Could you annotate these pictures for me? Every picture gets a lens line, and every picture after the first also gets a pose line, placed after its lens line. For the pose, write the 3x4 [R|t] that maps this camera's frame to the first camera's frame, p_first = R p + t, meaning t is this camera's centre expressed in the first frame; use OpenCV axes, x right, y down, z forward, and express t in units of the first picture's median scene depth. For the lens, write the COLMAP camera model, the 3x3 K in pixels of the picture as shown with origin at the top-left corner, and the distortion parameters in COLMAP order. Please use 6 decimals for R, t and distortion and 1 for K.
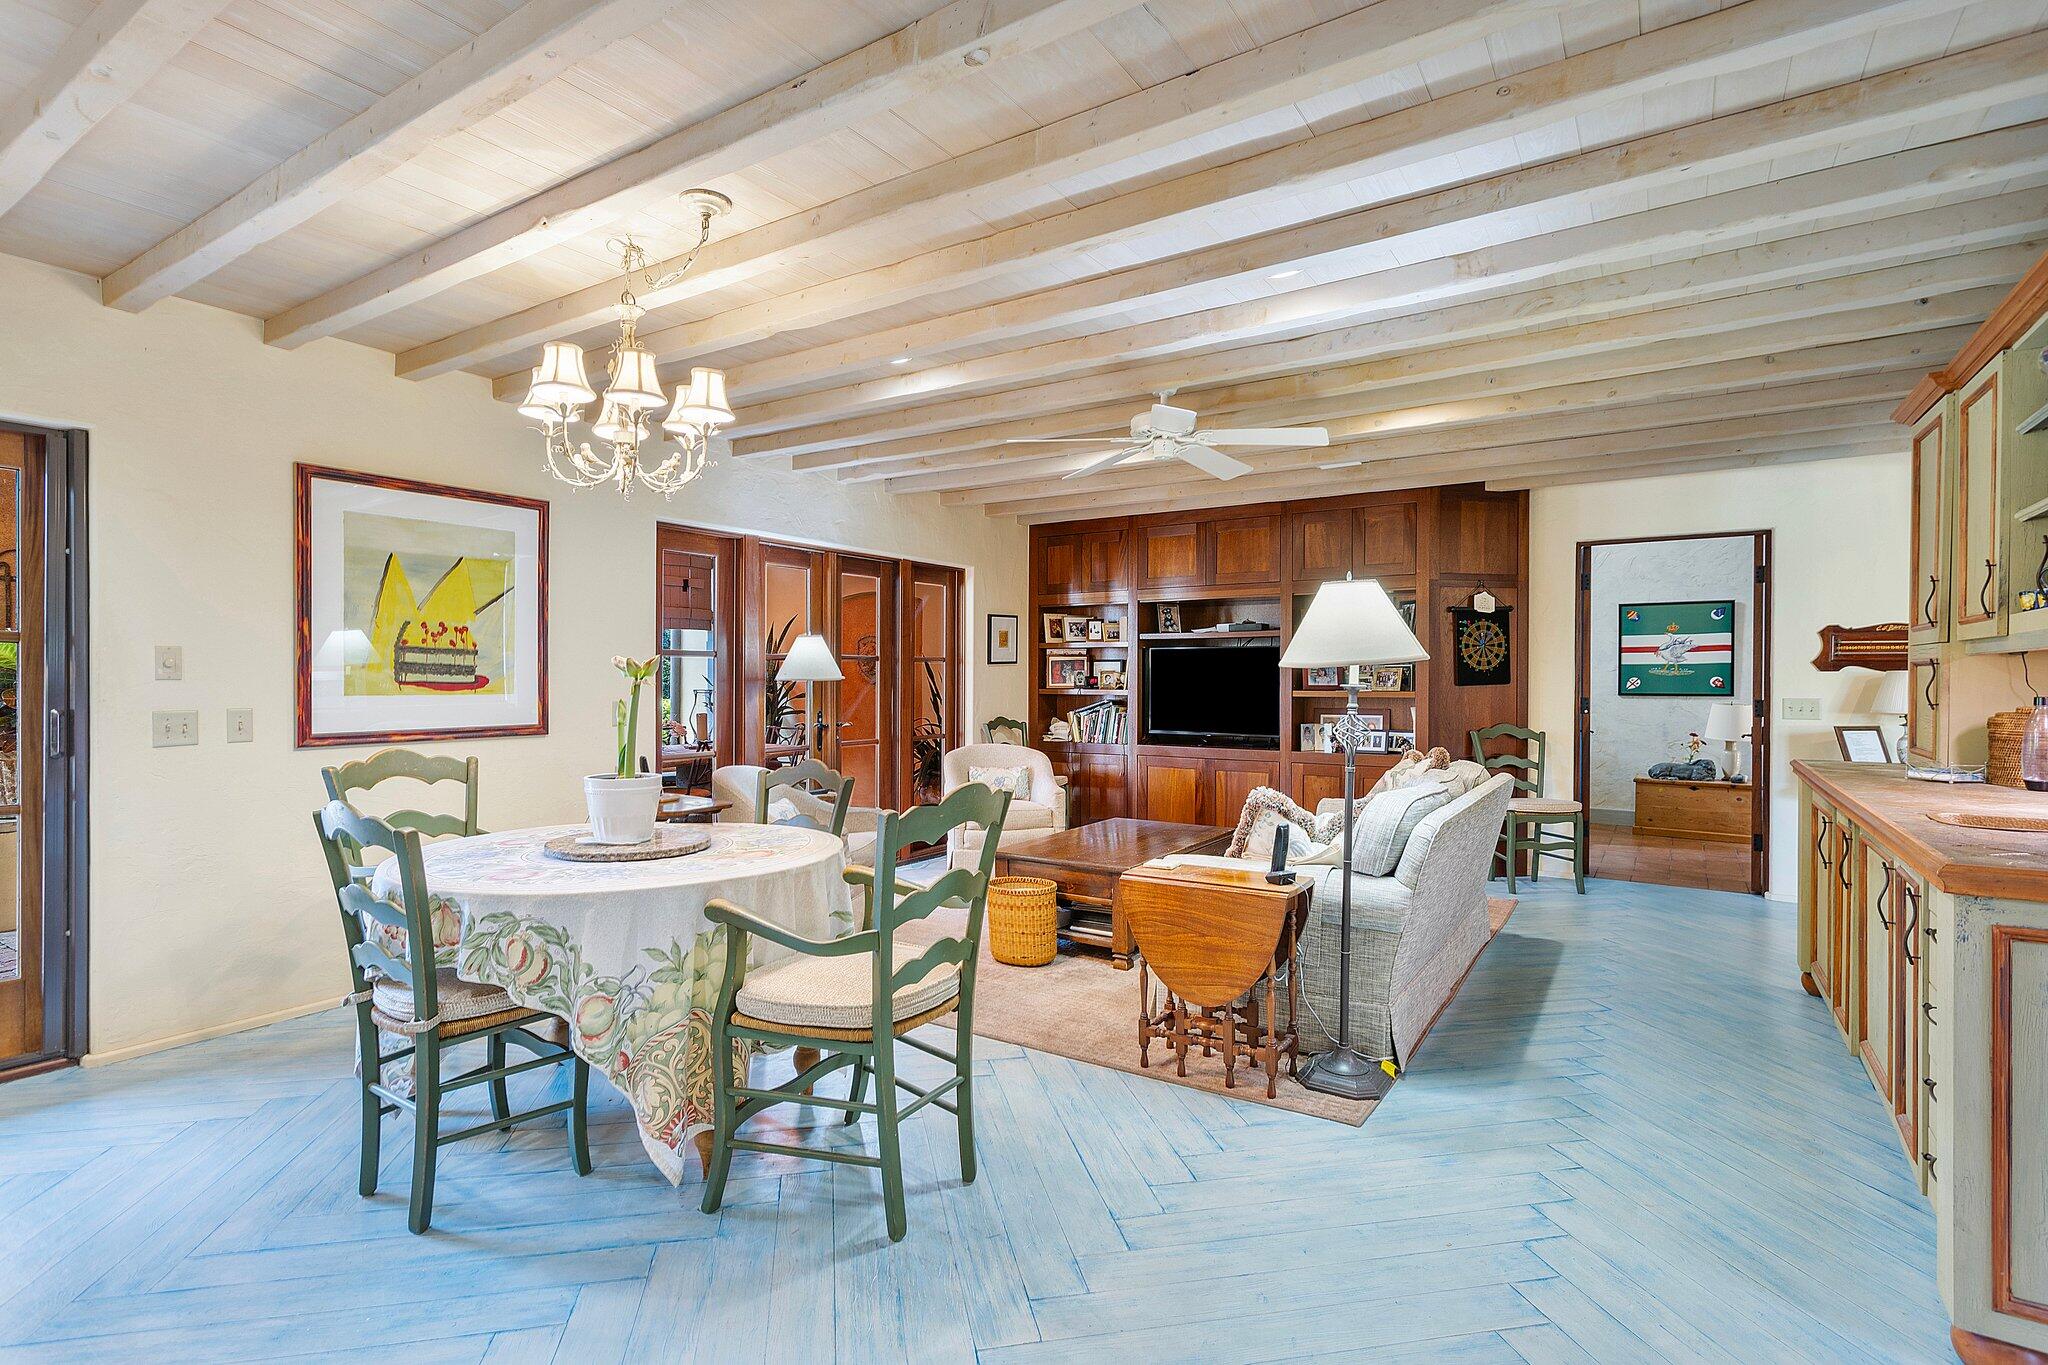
lens RADIAL K [[984.1, 0, 1014.6], [0, 984.1, 680.5], [0, 0, 1]] dist [0.002904, 0.000227]
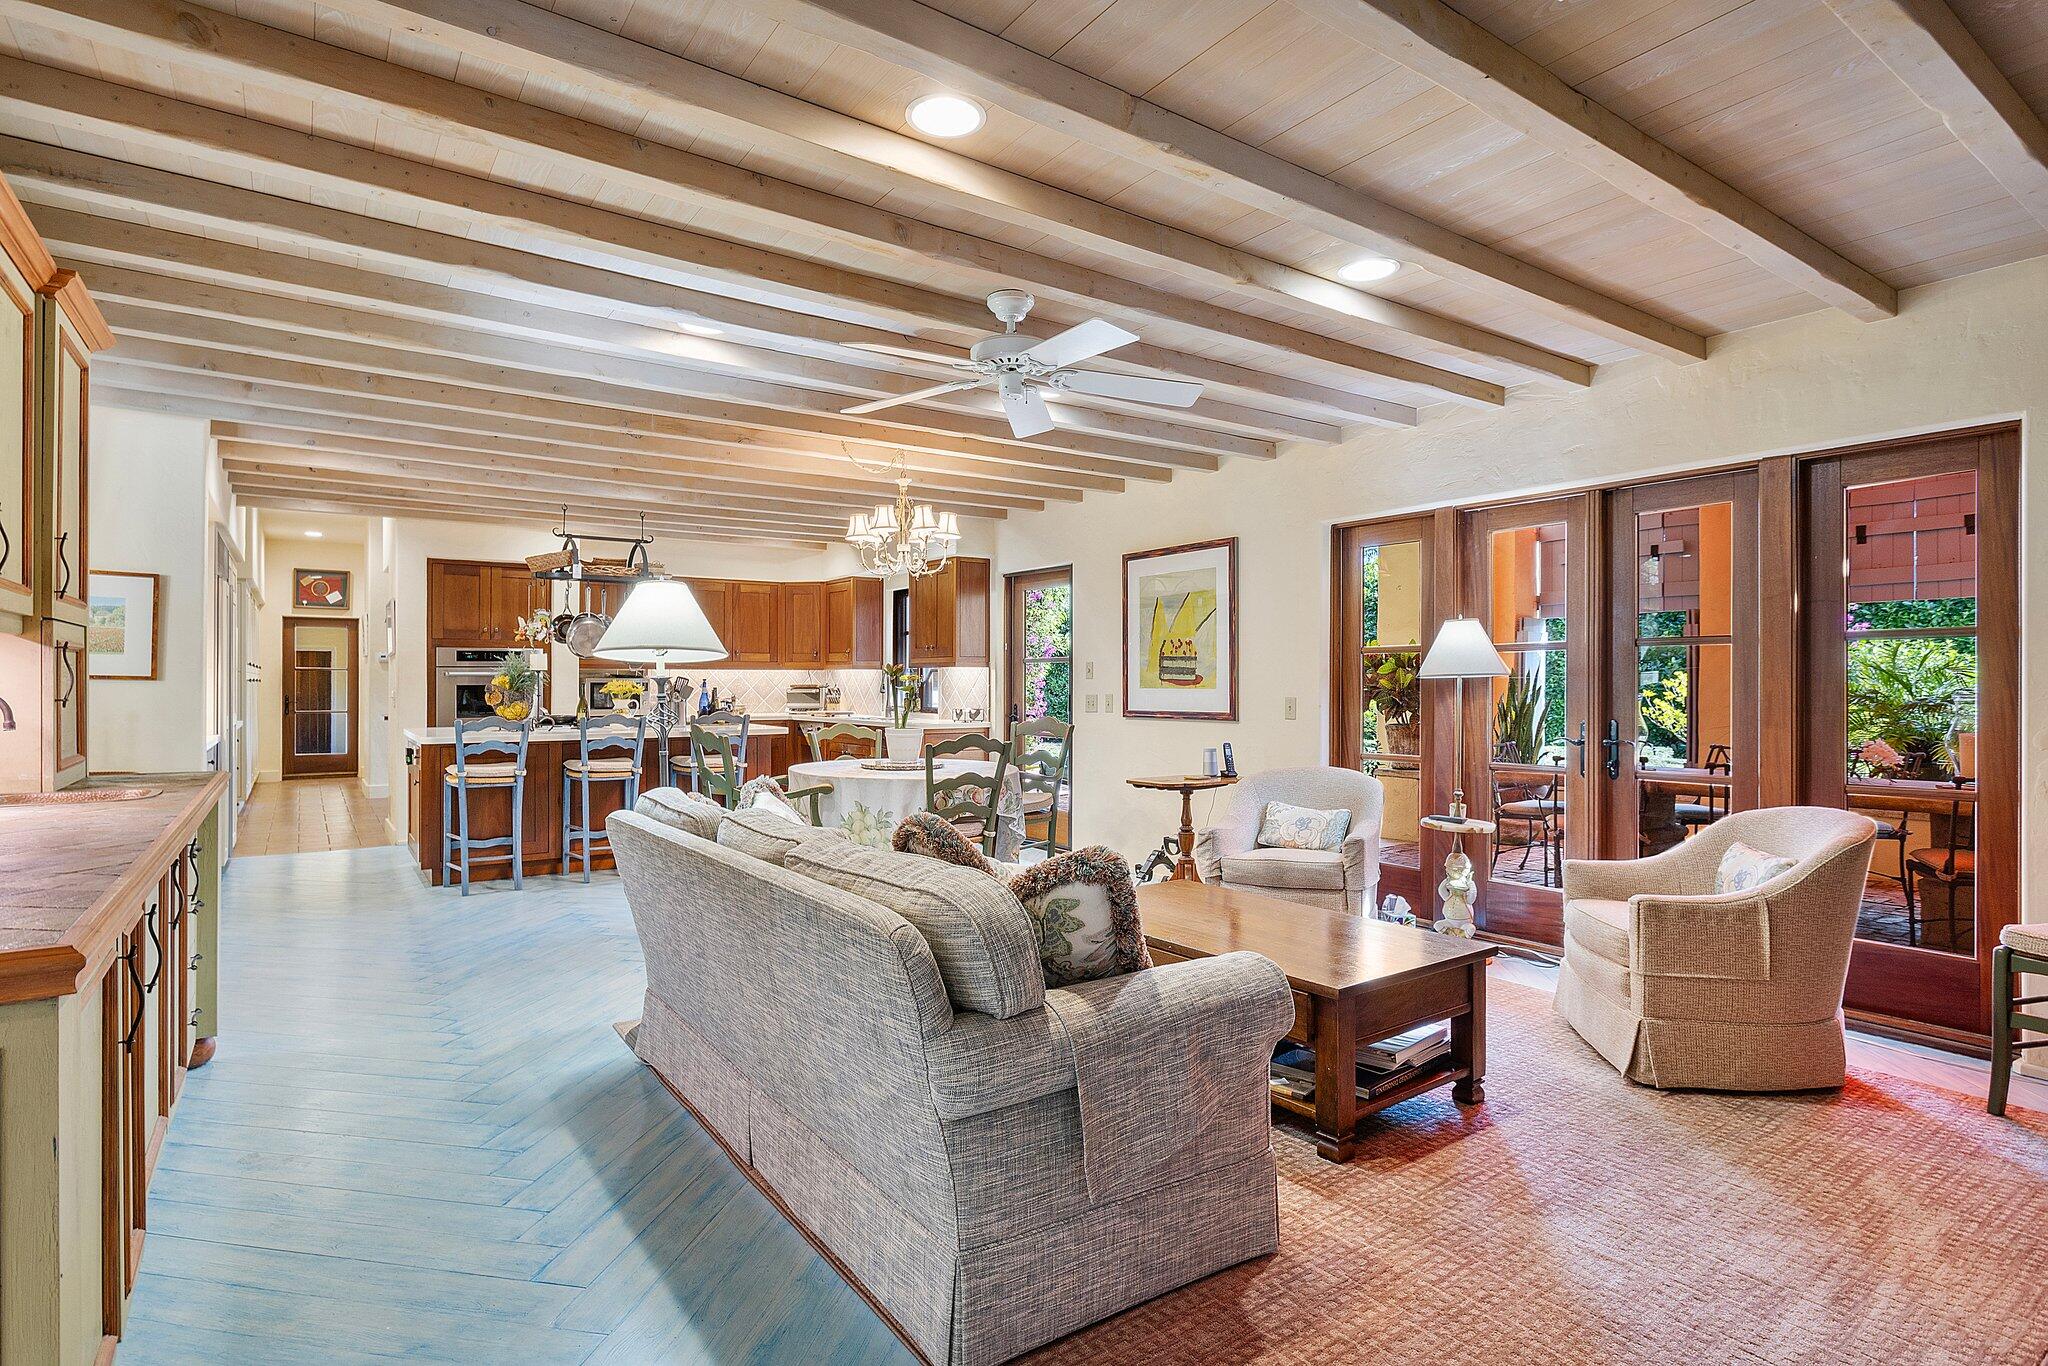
lens RADIAL K [[1028.4, 0, 1002.0], [0, 1028.4, 689.1], [0, 0, 1]] dist [-0.001832, -0.000182]
pose [[-0.370084, 0.006262, -0.928977, 0.980364], [-0.002528, 0.999967, 0.007747, 0.004480], [0.928995, 0.005216, -0.370056, 1.374251]]
